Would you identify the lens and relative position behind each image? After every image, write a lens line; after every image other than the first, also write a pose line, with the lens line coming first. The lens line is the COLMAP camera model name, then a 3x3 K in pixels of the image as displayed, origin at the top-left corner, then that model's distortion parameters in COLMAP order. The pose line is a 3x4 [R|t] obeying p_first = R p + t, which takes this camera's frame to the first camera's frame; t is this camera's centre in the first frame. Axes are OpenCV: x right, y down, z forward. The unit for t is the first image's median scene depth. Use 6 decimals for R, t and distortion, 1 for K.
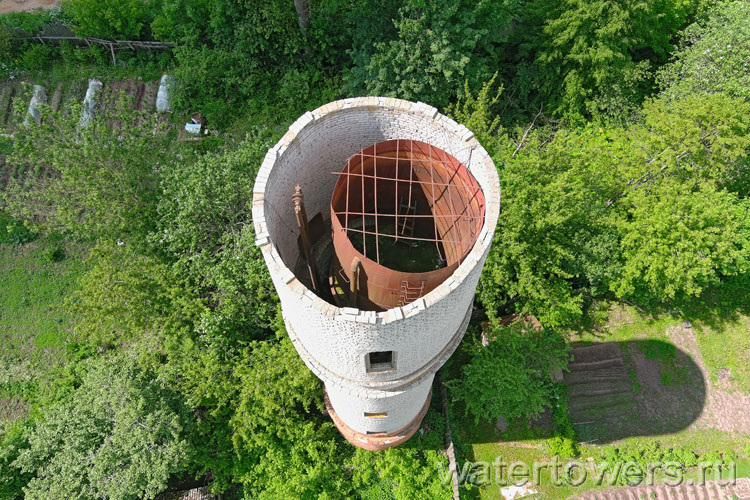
lens RADIAL K [[624.6, 0, 365.3], [0, 624.6, 231.8], [0, 0, 1]] dist [-0.061996, 0.098259]
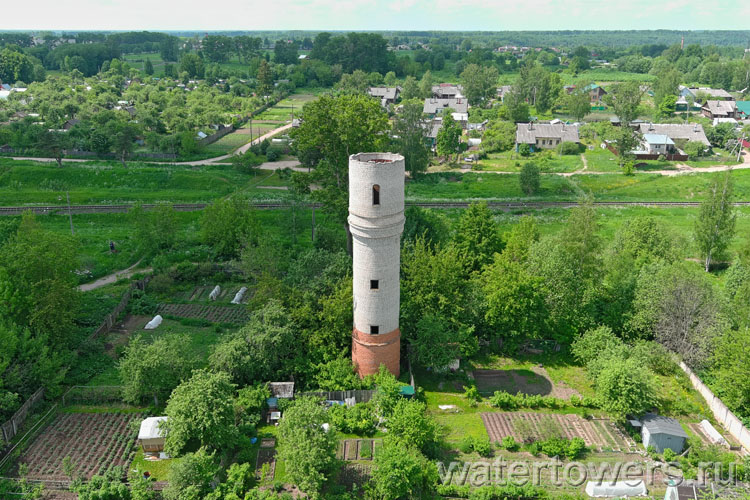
lens RADIAL K [[597.0, 0, 350.6], [0, 597.0, 250.6], [0, 0, 1]] dist [-0.000884, -0.004919]
pose [[0.996963, 0.032281, -0.070866, 0.059663], [-0.072709, 0.711739, -0.698671, 1.291284], [0.027885, 0.701702, 0.711925, -0.602855]]
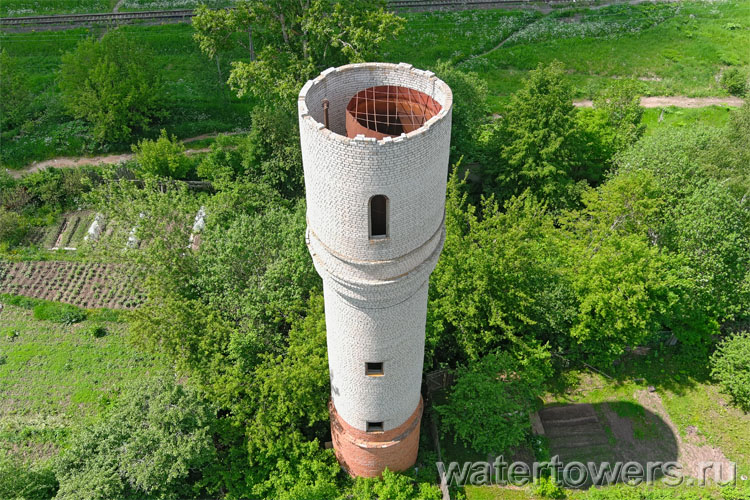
lens RADIAL K [[597.0, 0, 350.6], [0, 597.0, 250.6], [0, 0, 1]] dist [-0.000884, -0.004919]
pose [[0.999885, 0.000022, -0.015192, -0.008051], [-0.005359, 0.936235, -0.351333, 0.314732], [0.014215, 0.351374, 0.936127, -0.111559]]
